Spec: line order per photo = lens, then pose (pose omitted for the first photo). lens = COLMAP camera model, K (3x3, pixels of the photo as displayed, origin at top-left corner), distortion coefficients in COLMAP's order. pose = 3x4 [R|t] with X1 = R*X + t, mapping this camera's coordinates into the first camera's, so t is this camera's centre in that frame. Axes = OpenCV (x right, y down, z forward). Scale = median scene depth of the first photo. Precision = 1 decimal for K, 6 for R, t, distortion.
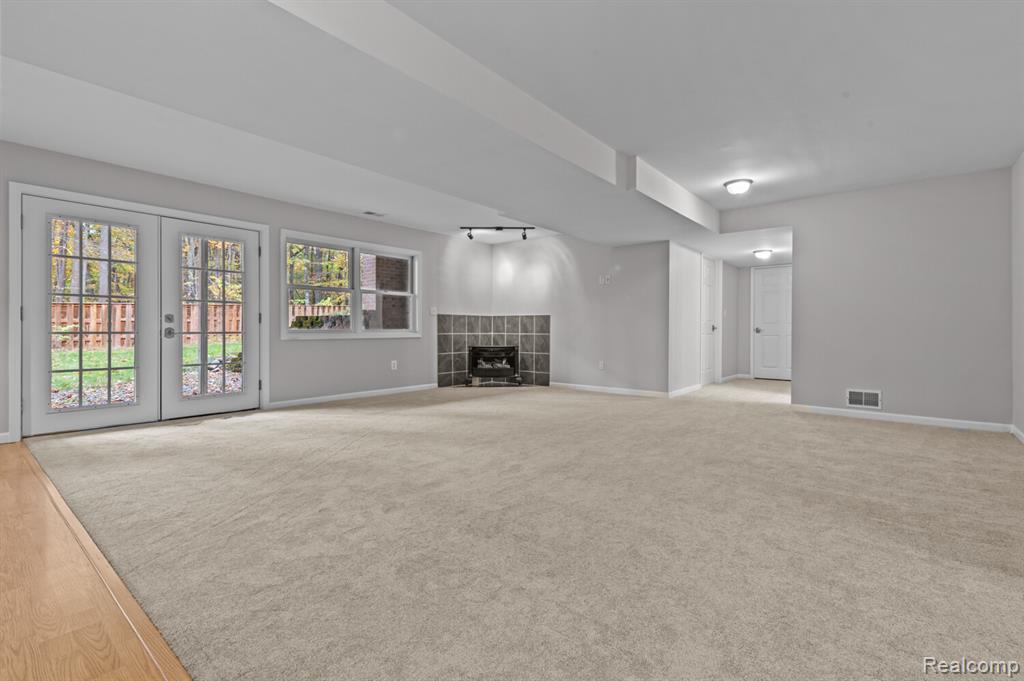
lens RADIAL K [[461.7, 0, 523.6], [0, 461.7, 325.9], [0, 0, 1]] dist [0.012861, -0.000063]
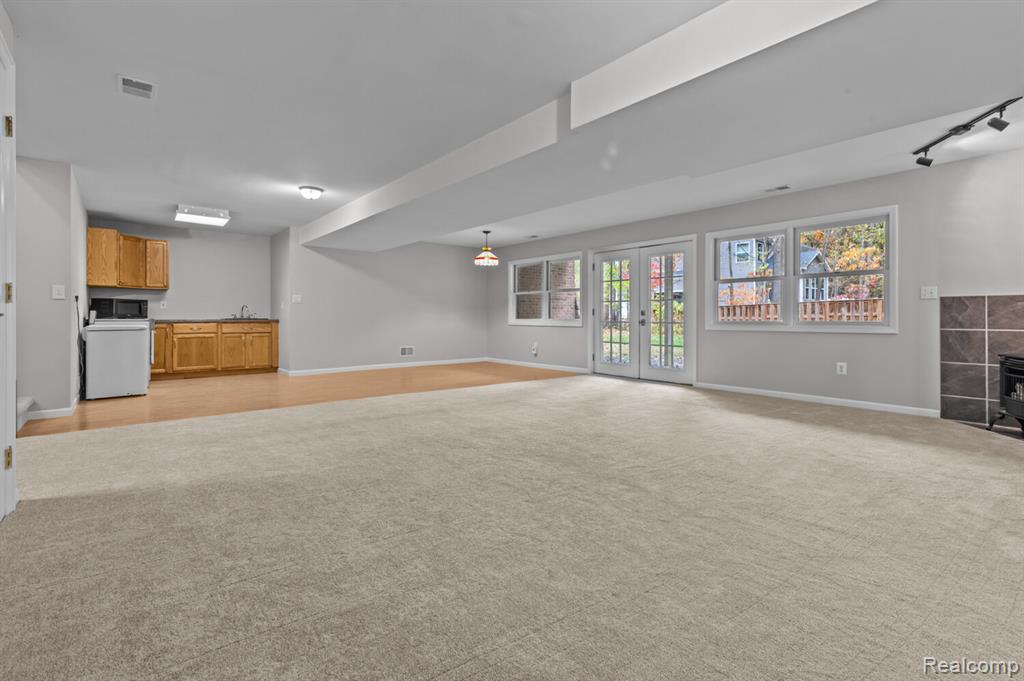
lens RADIAL K [[469.1, 0, 521.7], [0, 469.1, 320.6], [0, 0, 1]] dist [0.017806, 0.000078]
pose [[-0.191049, -0.001468, -0.981579, 0.524457], [-0.001513, 0.999998, -0.001201, 0.007110], [0.981579, 0.001256, -0.191050, 0.568645]]
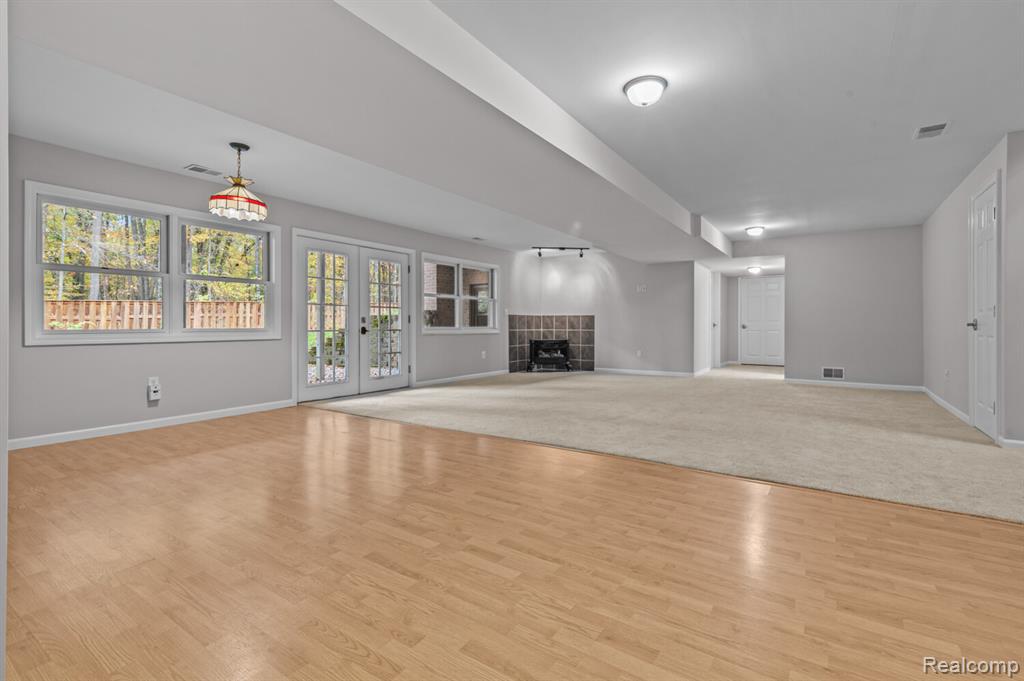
lens RADIAL K [[469.1, 0, 521.7], [0, 469.1, 320.6], [0, 0, 1]] dist [0.017806, 0.000078]
pose [[0.995134, -0.000954, 0.098530, -0.272371], [0.000979, 1.000000, -0.000202, -0.008679], [-0.098530, 0.000298, 0.995134, -0.271660]]
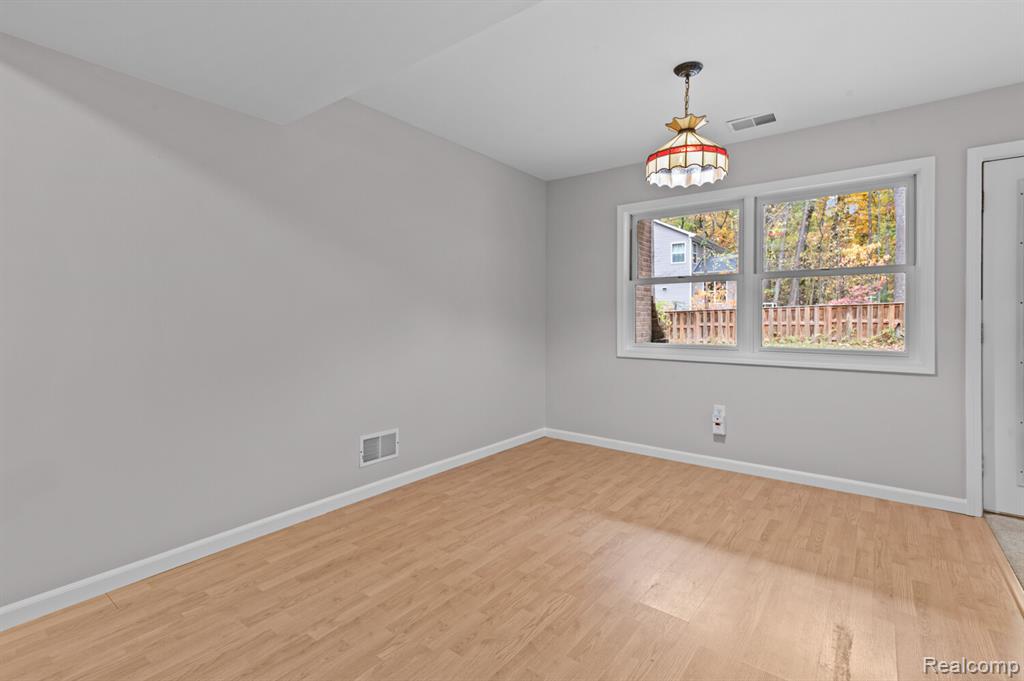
lens RADIAL K [[469.1, 0, 521.7], [0, 469.1, 320.6], [0, 0, 1]] dist [0.017806, 0.000078]
pose [[0.041699, -0.005265, -0.999116, -0.202493], [-0.000572, 0.999986, -0.005293, -0.021971], [0.999130, 0.000792, 0.041695, 0.148559]]
